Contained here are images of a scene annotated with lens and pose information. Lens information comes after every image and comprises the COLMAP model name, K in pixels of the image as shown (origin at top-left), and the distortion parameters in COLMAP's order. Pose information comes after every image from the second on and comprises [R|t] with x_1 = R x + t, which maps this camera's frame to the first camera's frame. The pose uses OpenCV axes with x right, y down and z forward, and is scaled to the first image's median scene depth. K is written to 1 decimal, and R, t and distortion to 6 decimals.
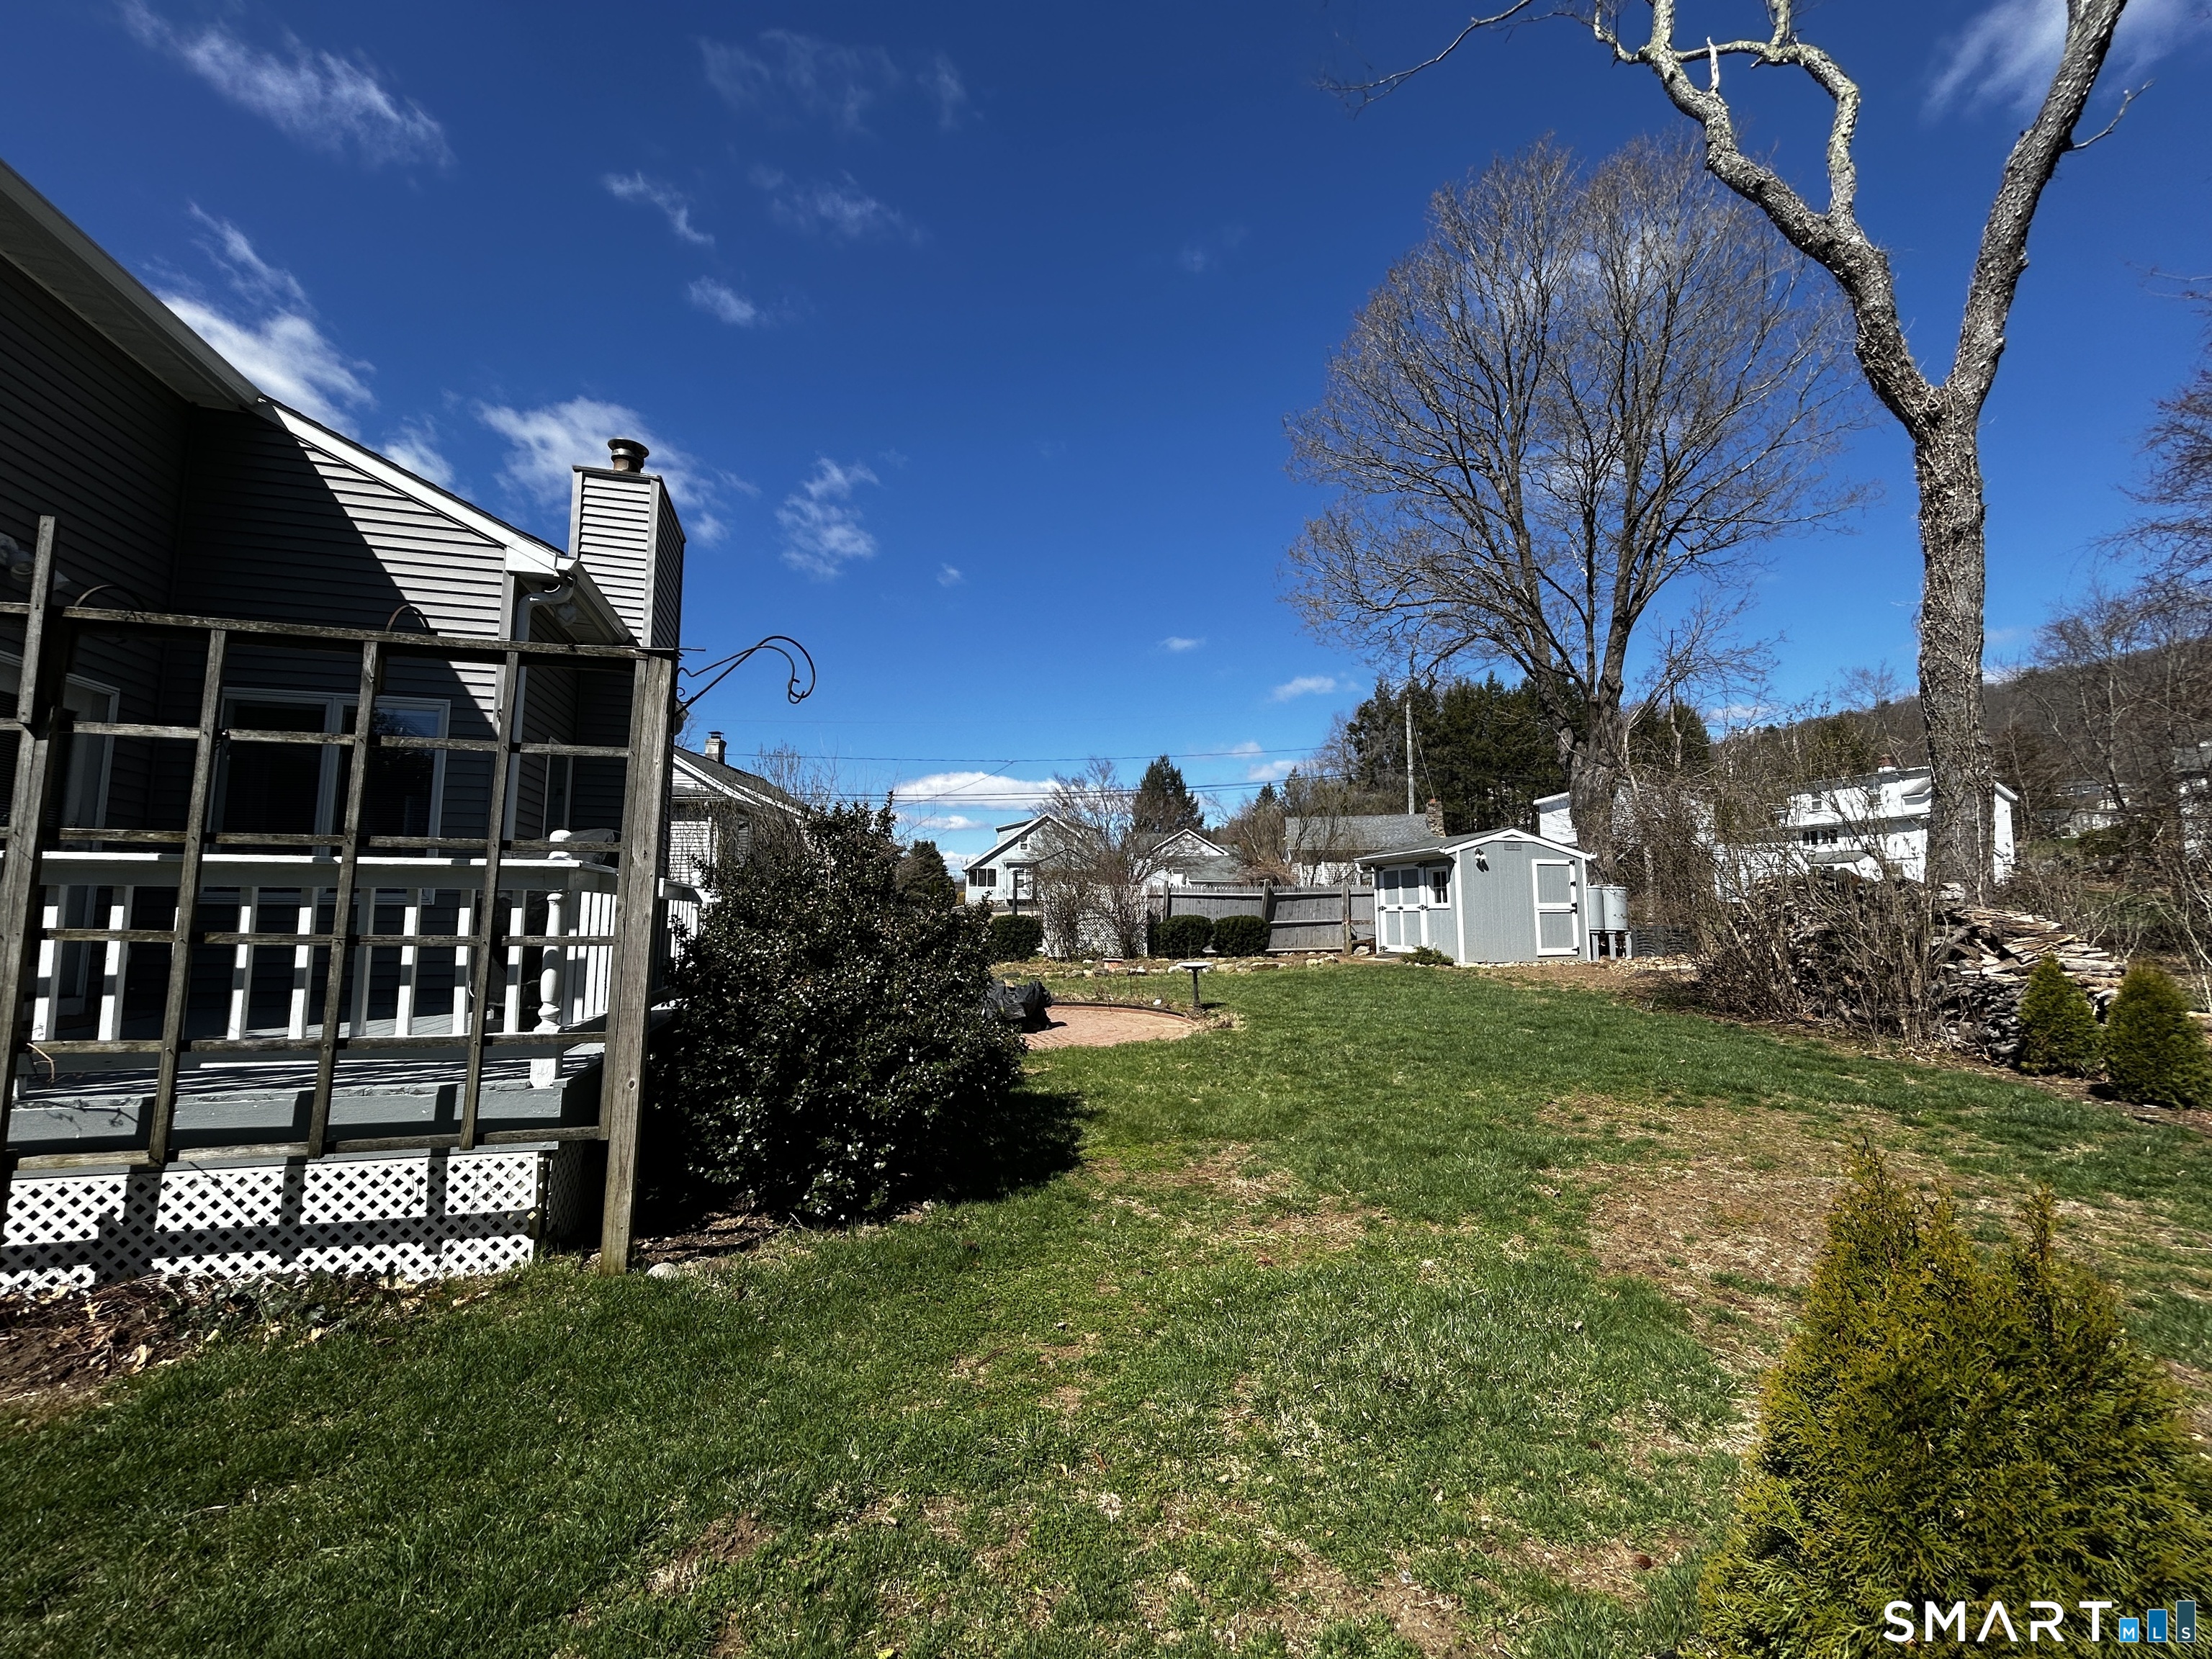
lens RADIAL K [[893.1, 0, 1108.6], [0, 893.1, 830.0], [0, 0, 1]] dist [-0.001563, 0.000736]
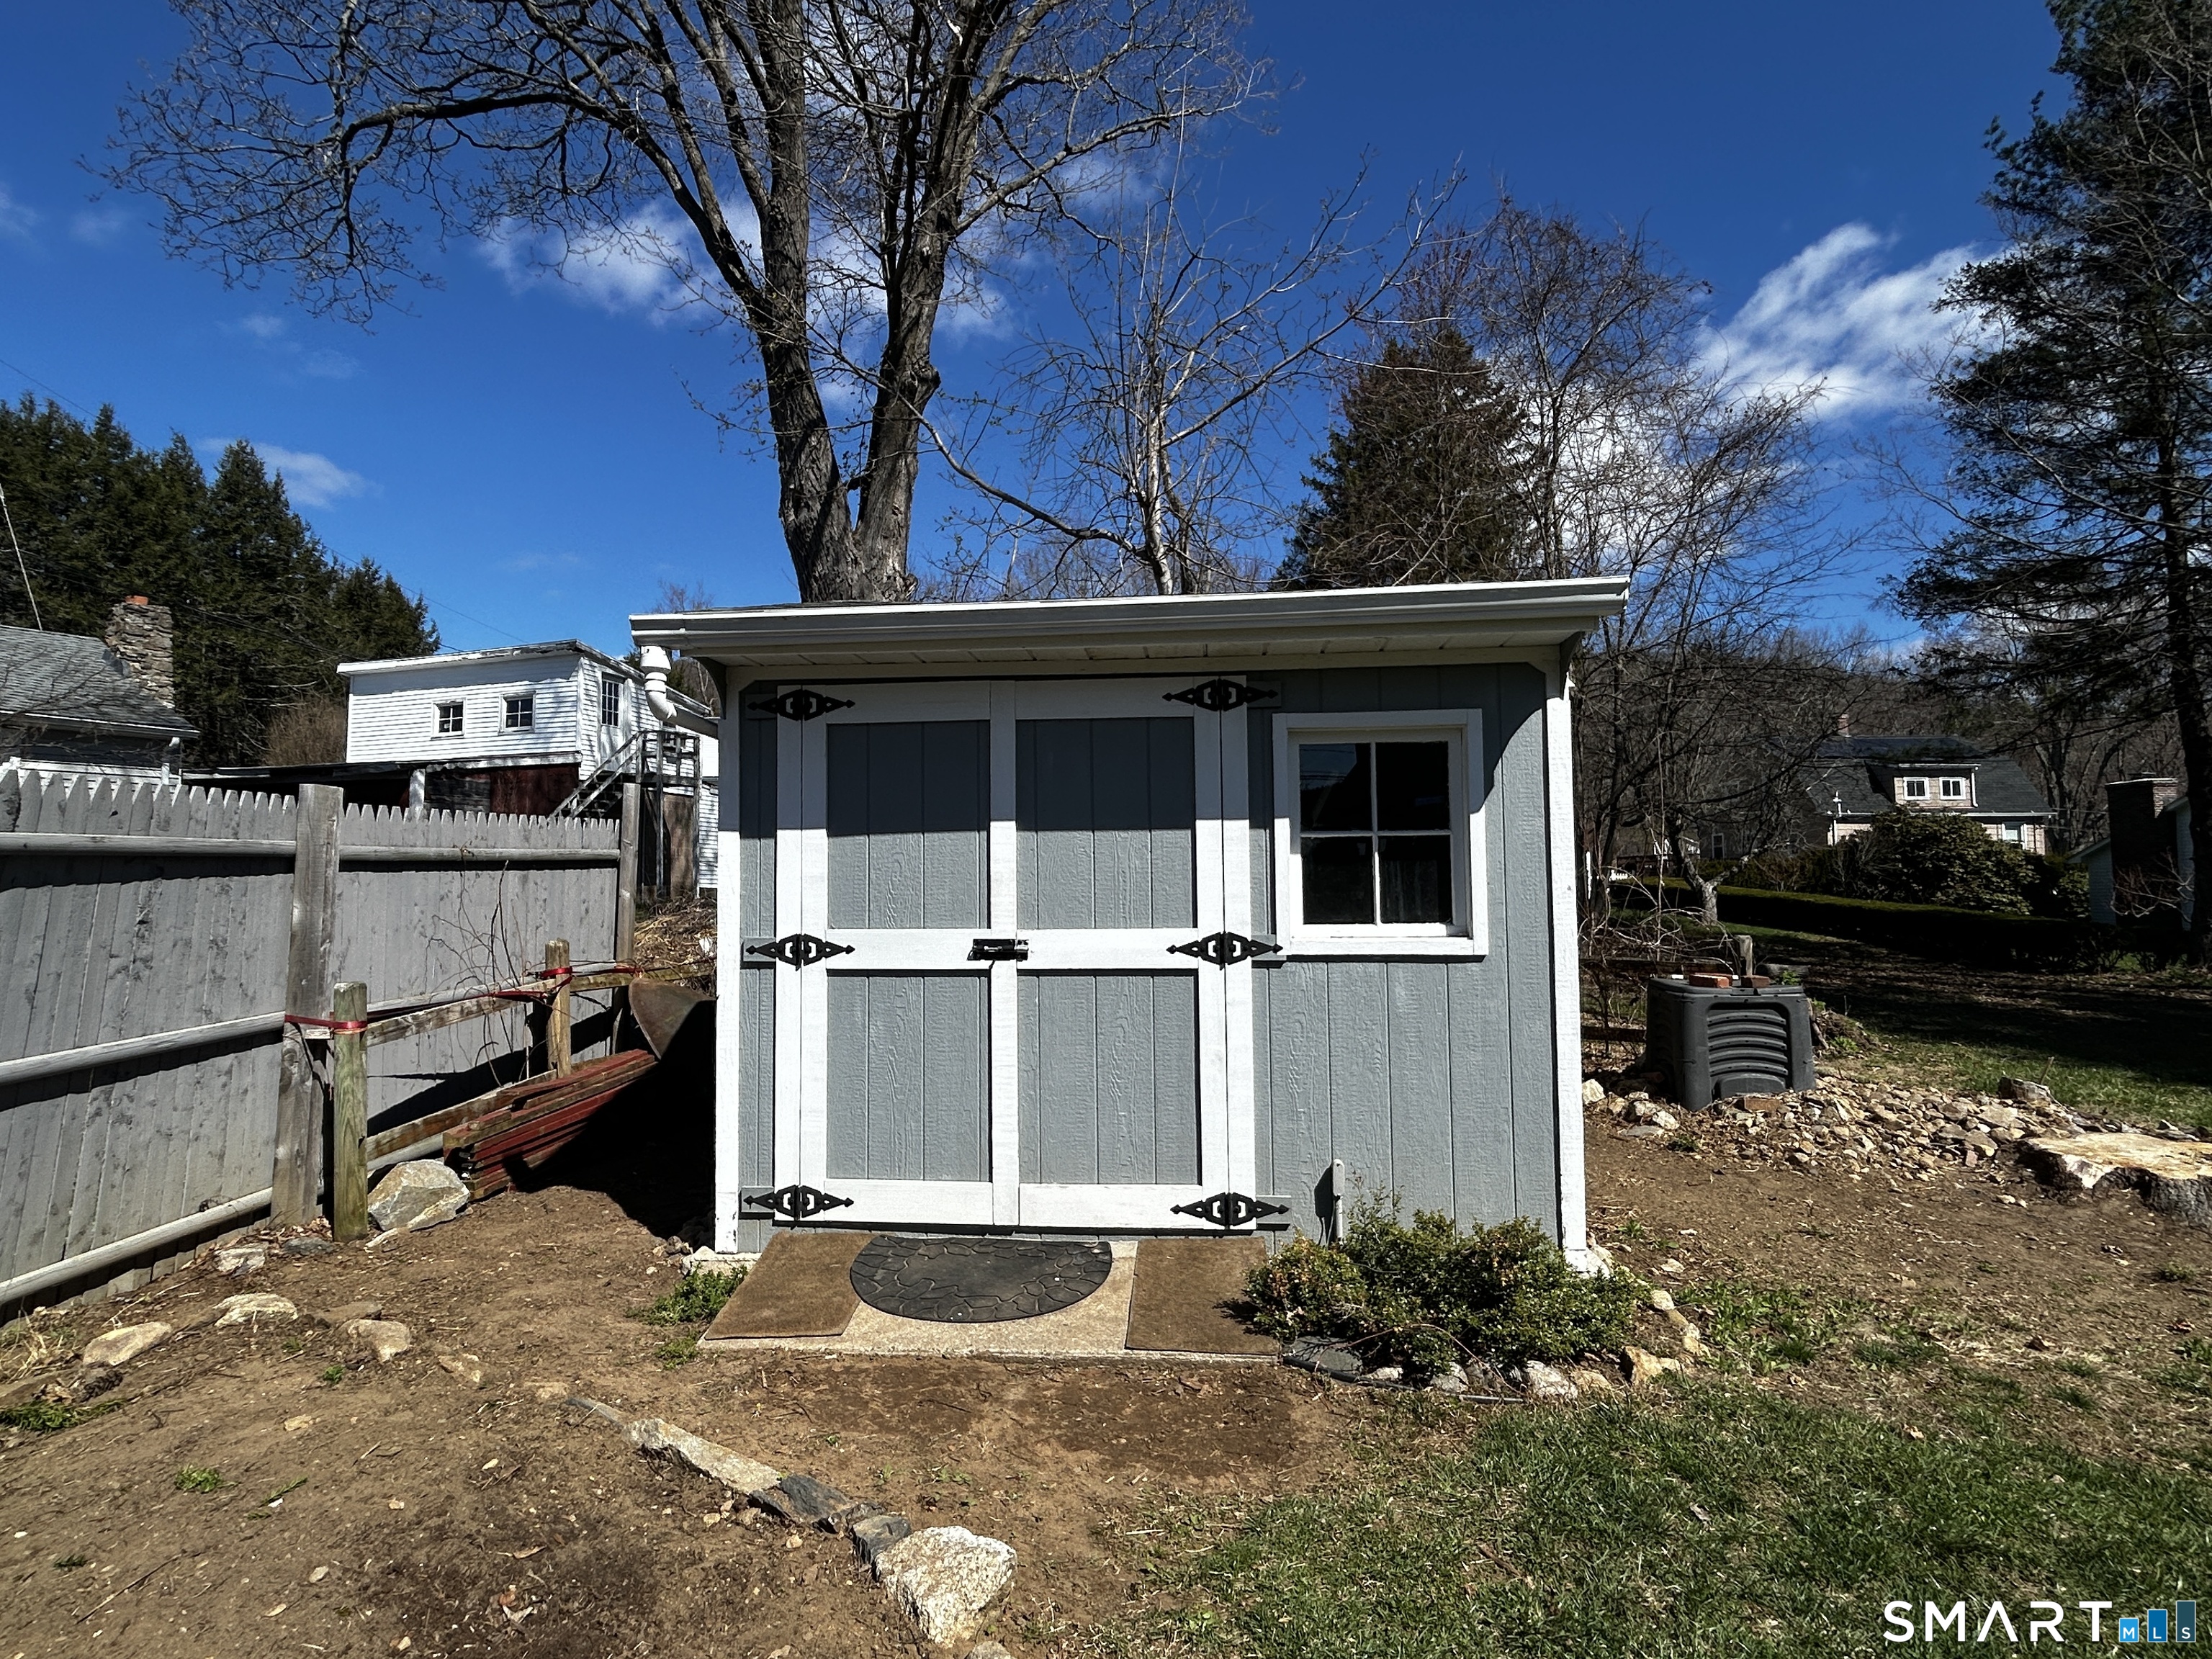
lens RADIAL K [[1216.4, 0, 1104.8], [0, 1216.4, 827.7], [0, 0, 1]] dist [-0.002178, -0.000839]
pose [[0.370668, 0.054717, 0.927152, 0.126853], [-0.084450, 0.996113, -0.025024, 0.068288], [-0.924918, -0.069023, 0.373848, 0.889644]]
